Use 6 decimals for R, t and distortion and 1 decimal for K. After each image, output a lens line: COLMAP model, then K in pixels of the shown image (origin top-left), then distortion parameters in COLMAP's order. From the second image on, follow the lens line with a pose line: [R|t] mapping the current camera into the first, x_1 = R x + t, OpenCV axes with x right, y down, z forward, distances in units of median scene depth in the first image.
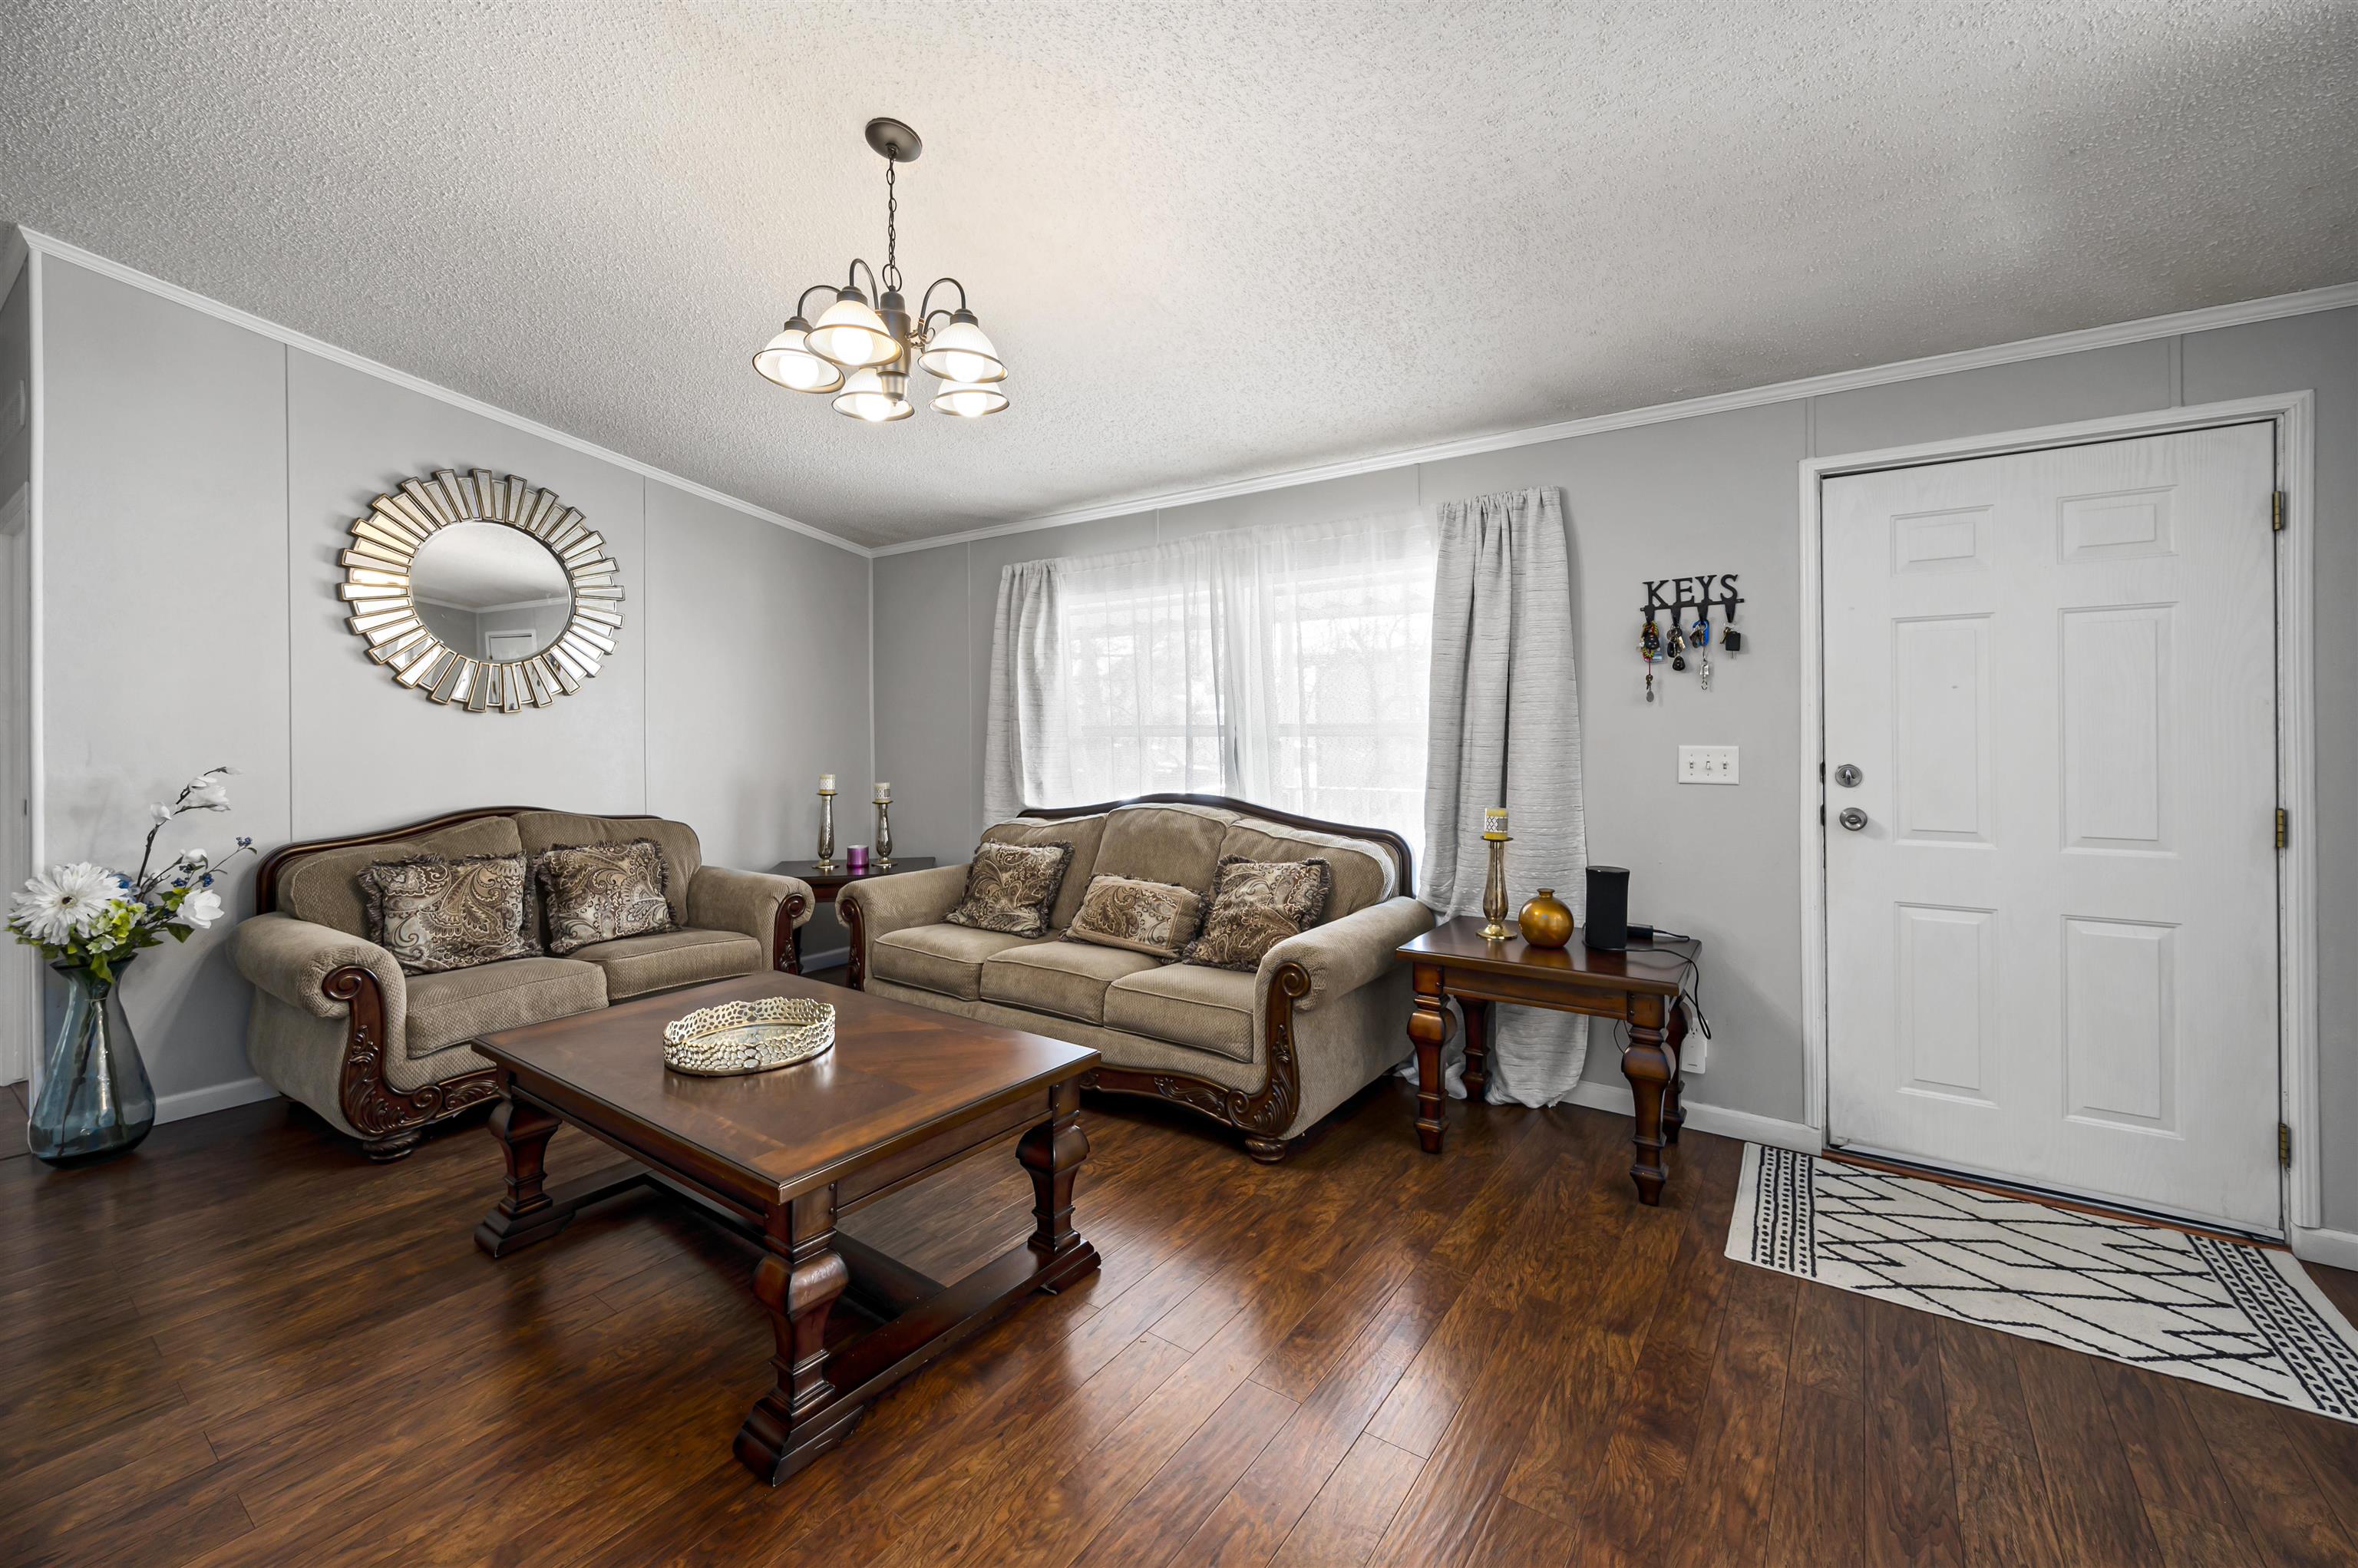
lens RADIAL K [[958.3, 0, 1173.9], [0, 958.3, 715.7], [0, 0, 1]] dist [-0.001397, -0.000113]
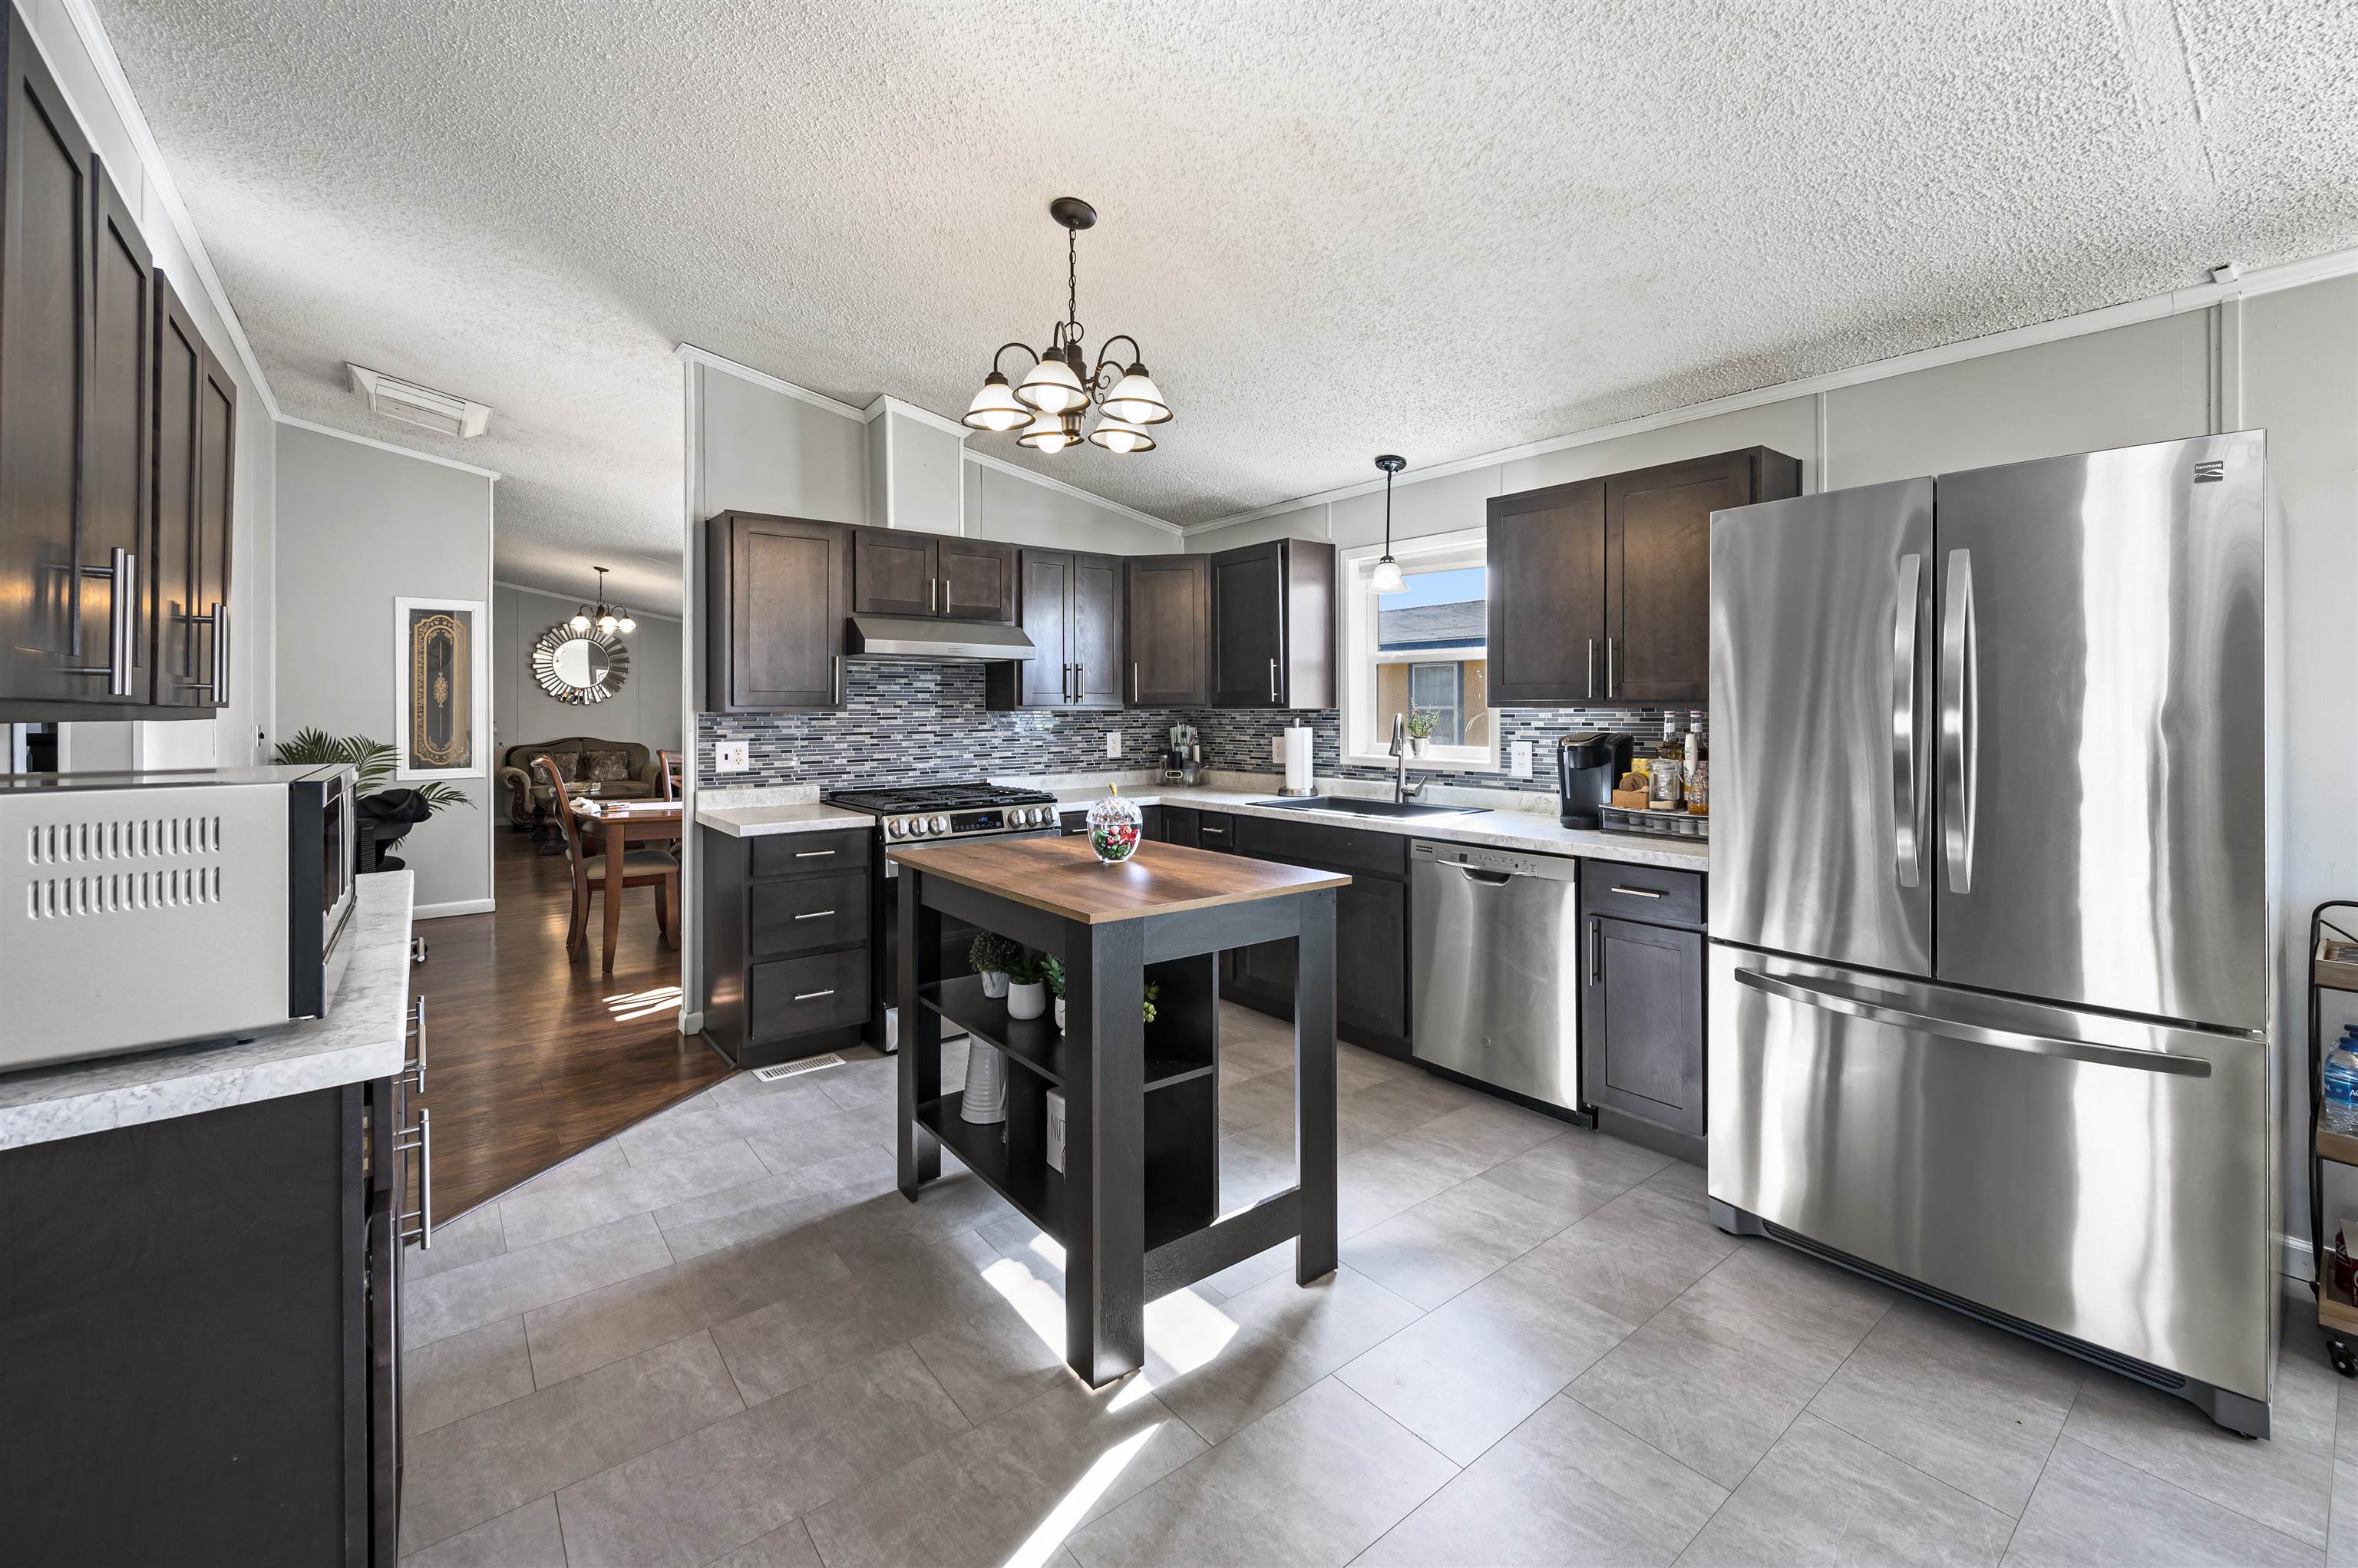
lens RADIAL K [[964.5, 0, 1182.1], [0, 964.5, 704.4], [0, 0, 1]] dist [-0.002118, -0.000010]
pose [[0.958436, -0.000572, -0.285306, 0.187733], [0.002384, 0.999979, 0.006005, -0.001813], [0.285297, -0.006436, 0.958418, -0.127830]]
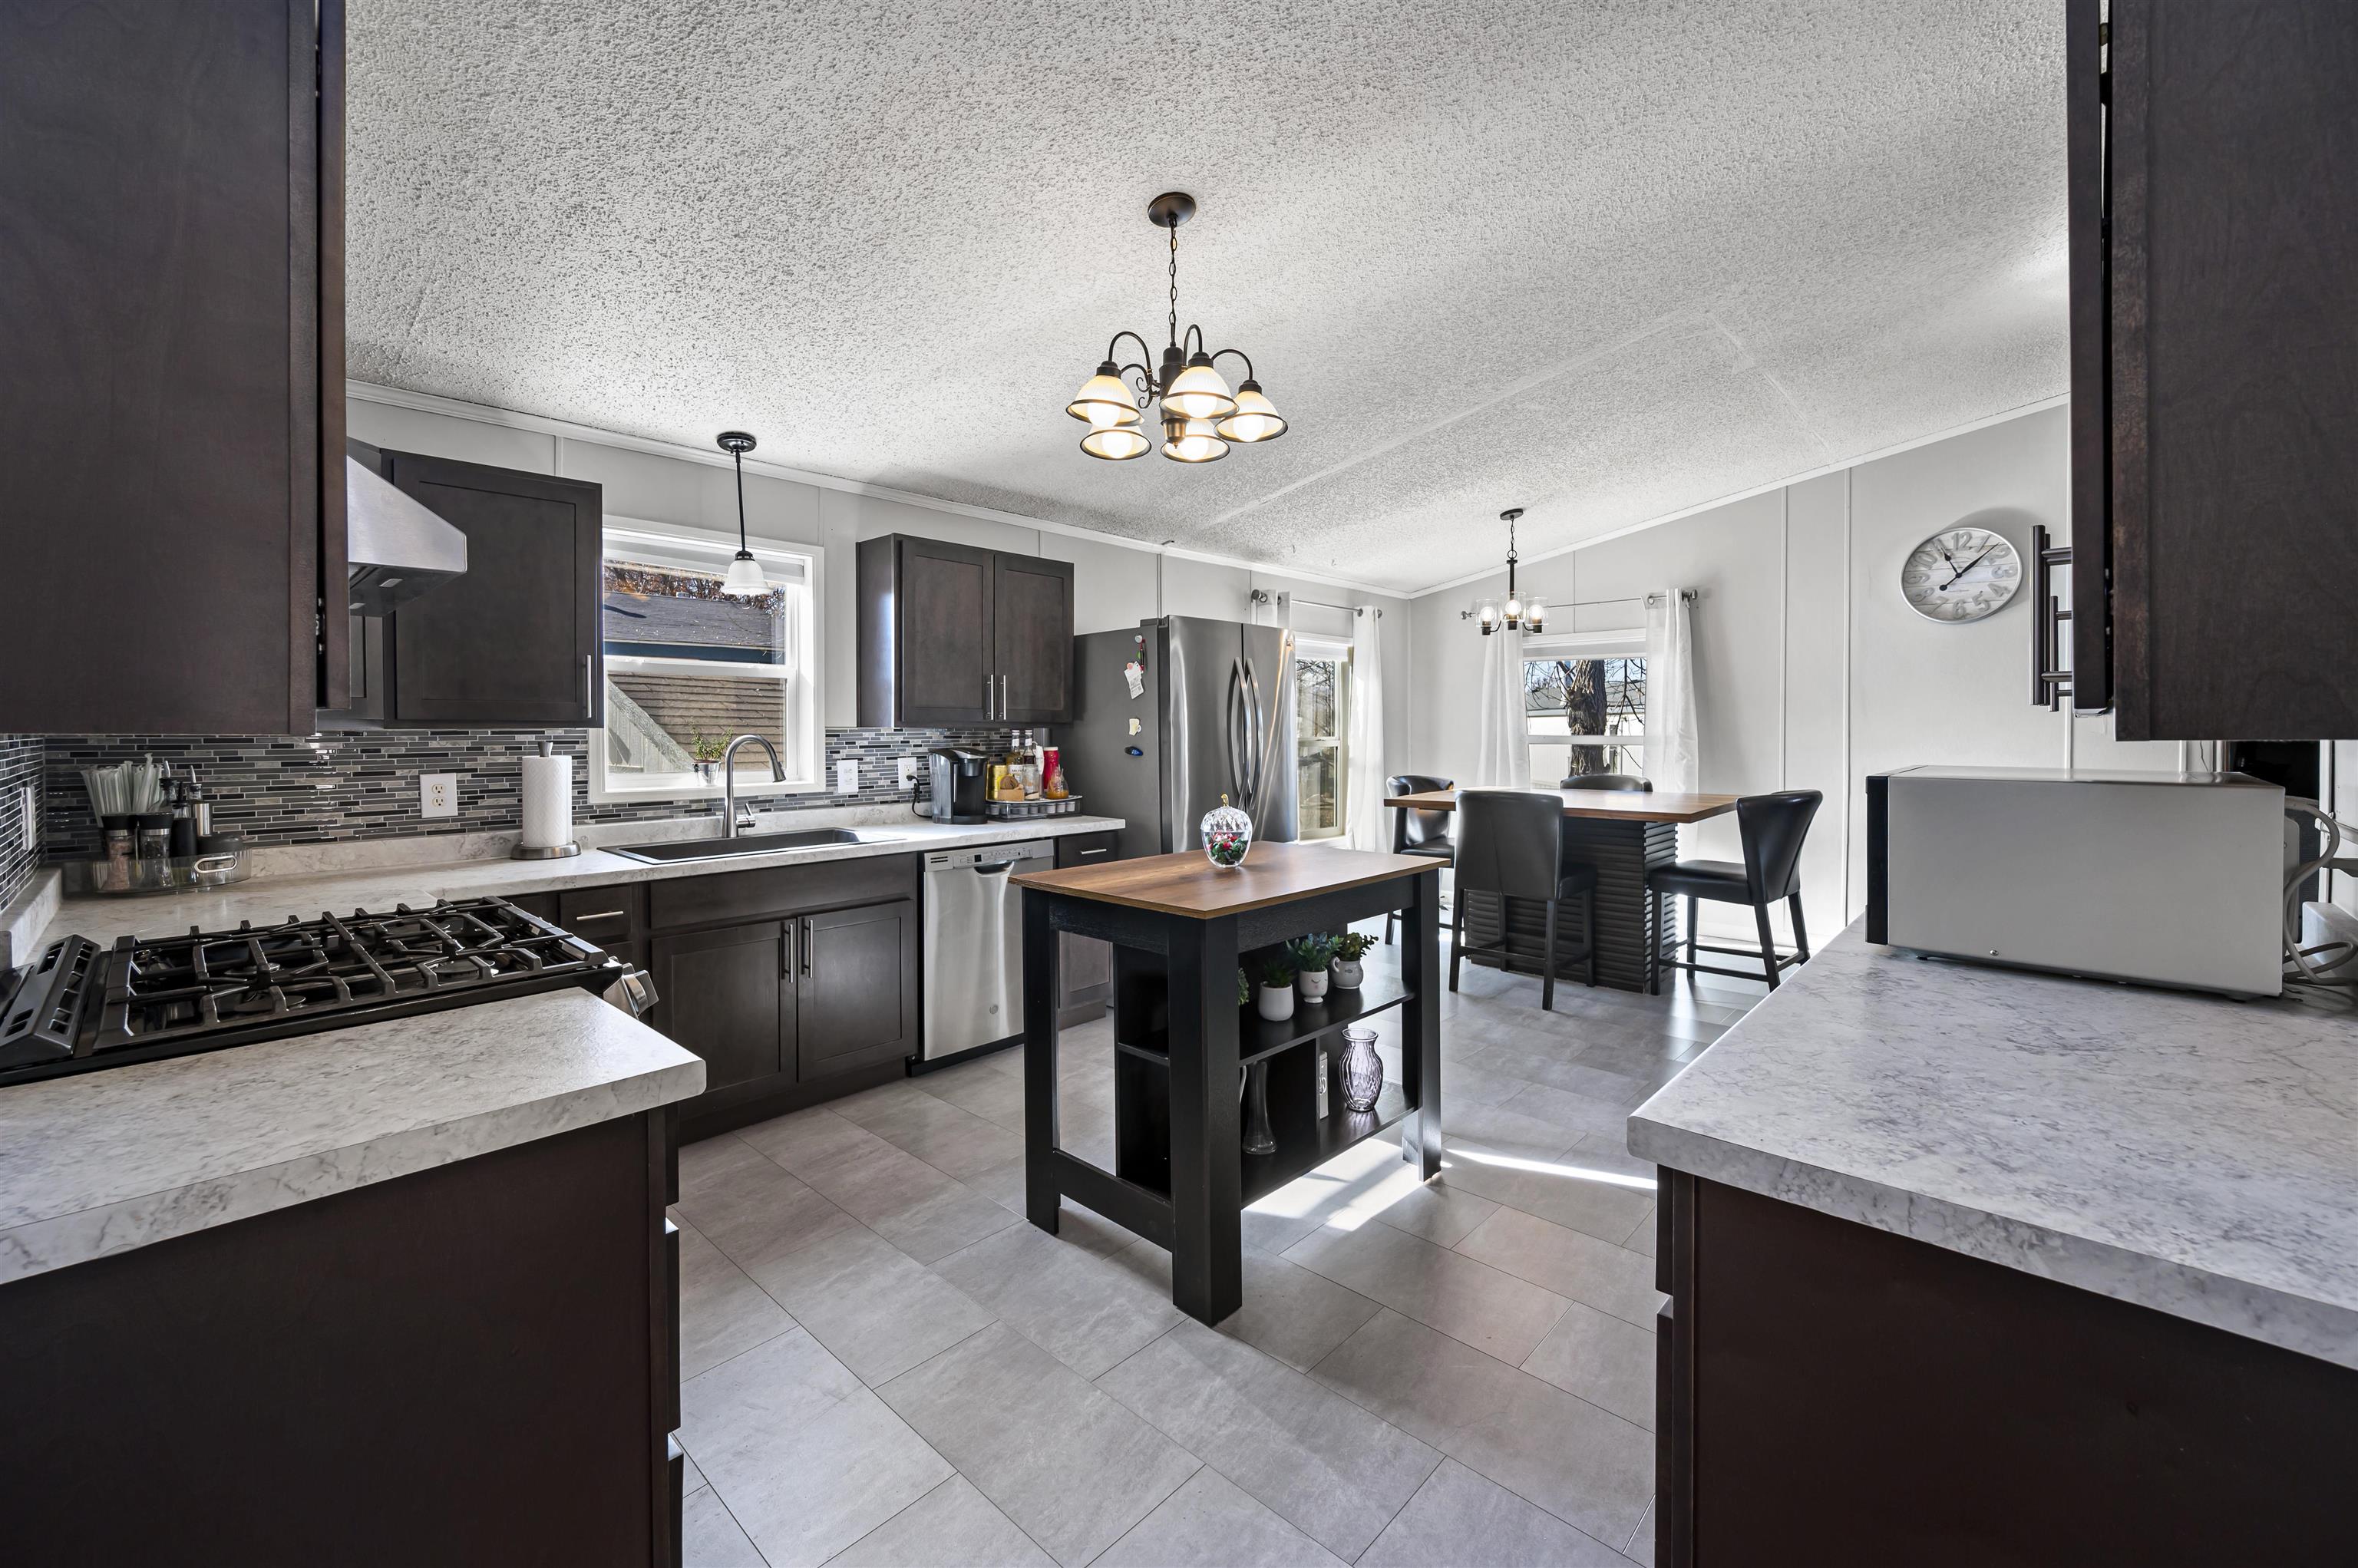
lens RADIAL K [[958.0, 0, 1179.6], [0, 958.0, 734.3], [0, 0, 1]] dist [0.000261, -0.000155]
pose [[0.138618, -0.003229, 0.990341, 0.096260], [-0.008758, 0.999952, 0.004486, -0.000890], [-0.990307, -0.009296, 0.138583, -0.074377]]
